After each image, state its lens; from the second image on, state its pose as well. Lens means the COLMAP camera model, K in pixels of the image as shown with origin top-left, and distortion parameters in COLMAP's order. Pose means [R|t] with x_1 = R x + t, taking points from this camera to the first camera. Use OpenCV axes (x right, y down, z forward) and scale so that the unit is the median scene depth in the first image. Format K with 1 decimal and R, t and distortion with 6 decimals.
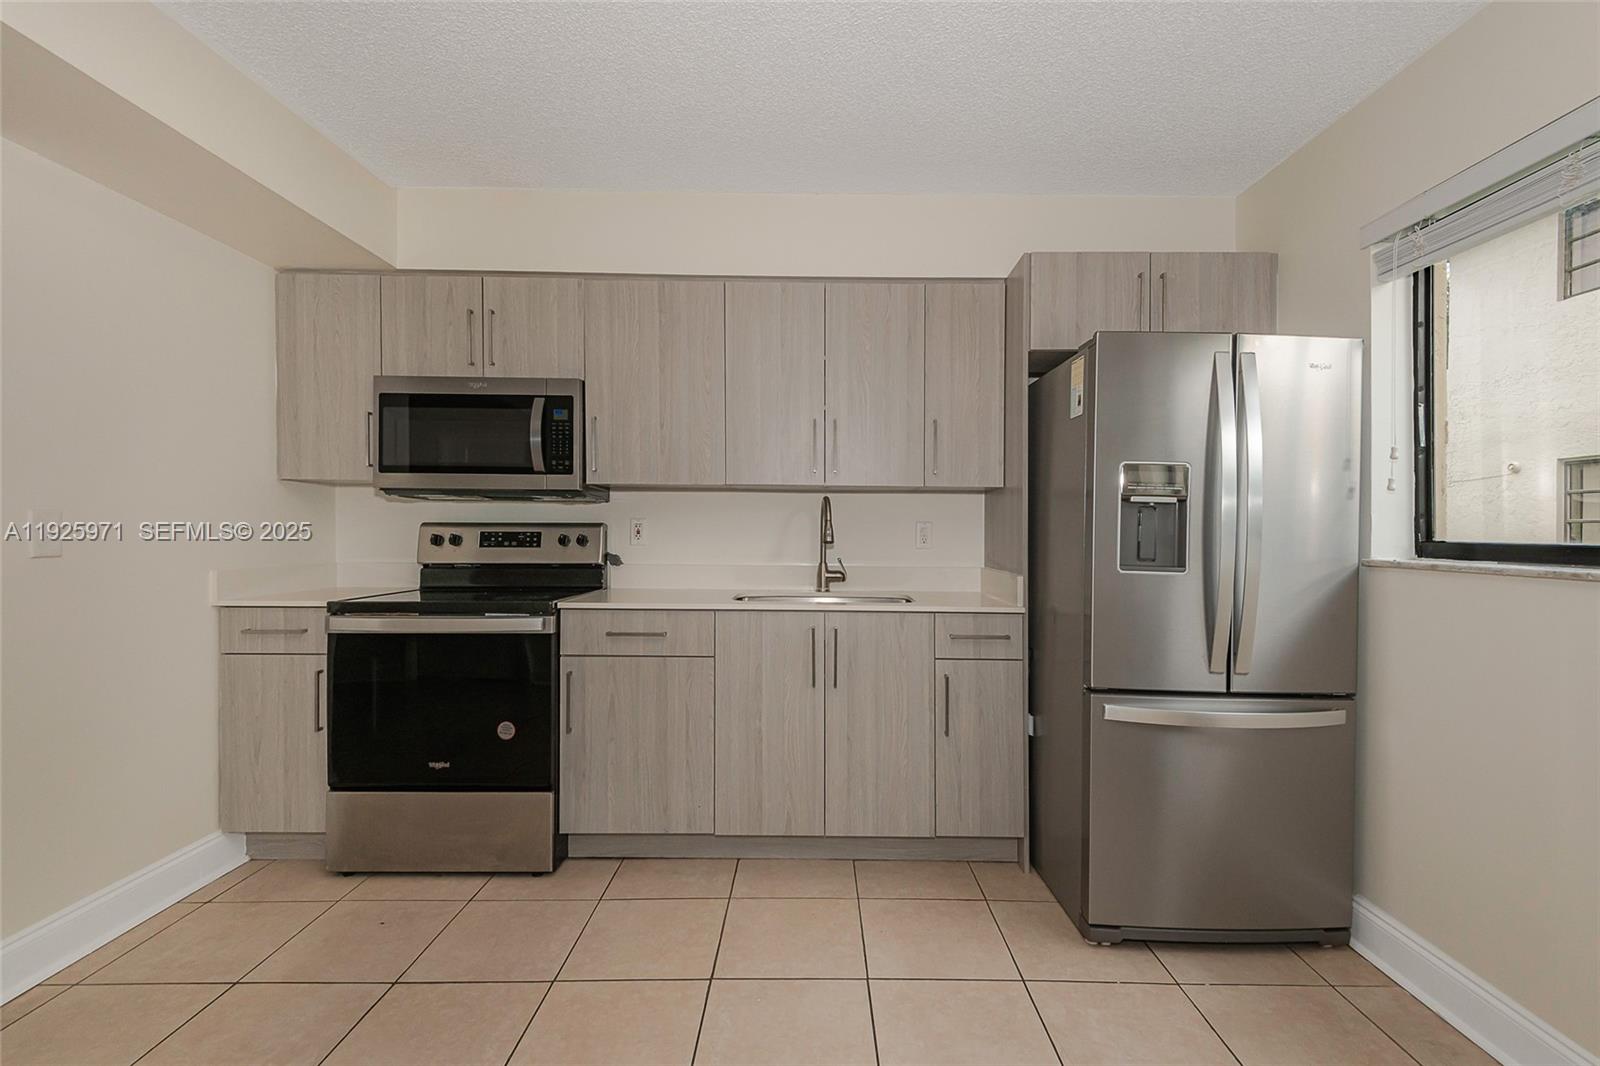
lens RADIAL K [[731.5, 0, 803.5], [0, 731.5, 546.6], [0, 0, 1]] dist [0.018682, -0.002245]
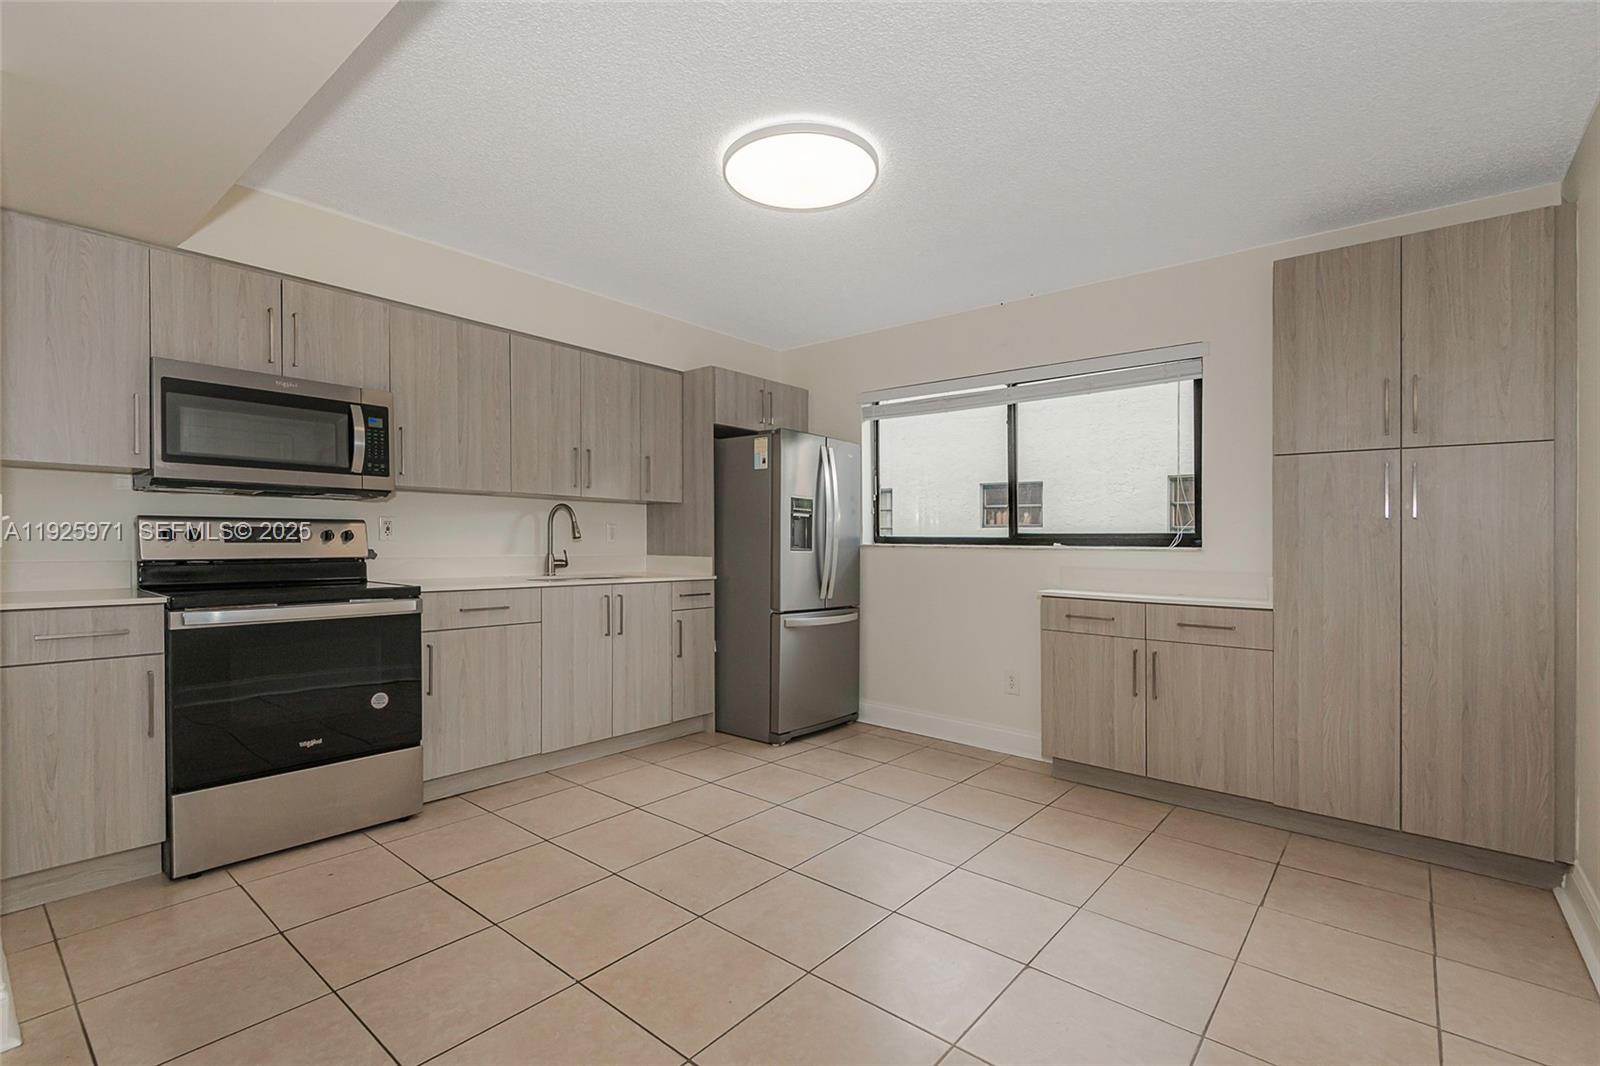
lens RADIAL K [[731.5, 0, 798.8], [0, 731.5, 538.4], [0, 0, 1]] dist [0.018682, -0.002245]
pose [[0.655767, 0.000815, 0.754963, -0.826120], [0.011147, 0.999880, -0.010761, 0.017295], [-0.754881, 0.015473, 0.655679, -0.244285]]
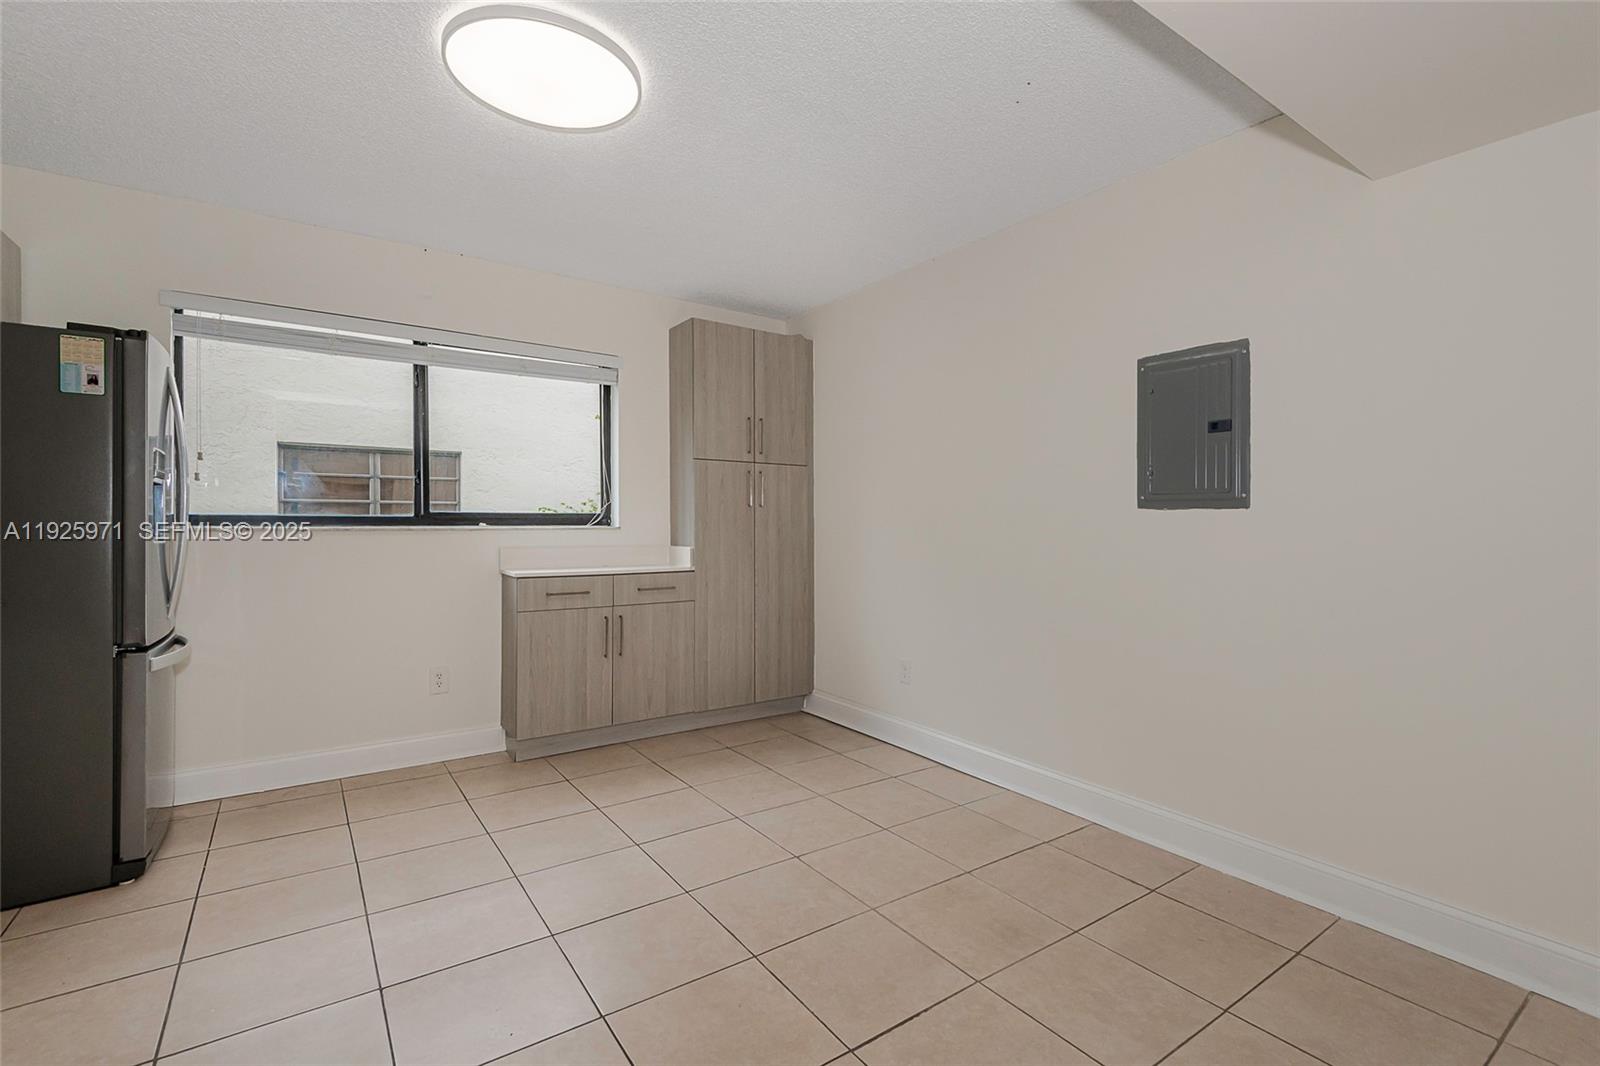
lens RADIAL K [[731.5, 0, 809.7], [0, 731.5, 507.3], [0, 0, 1]] dist [0.018682, -0.002245]
pose [[-0.580312, 0.007507, 0.814360, -0.895728], [0.009670, 0.999951, -0.002327, -0.005584], [-0.814337, 0.006524, -0.580356, 0.678869]]
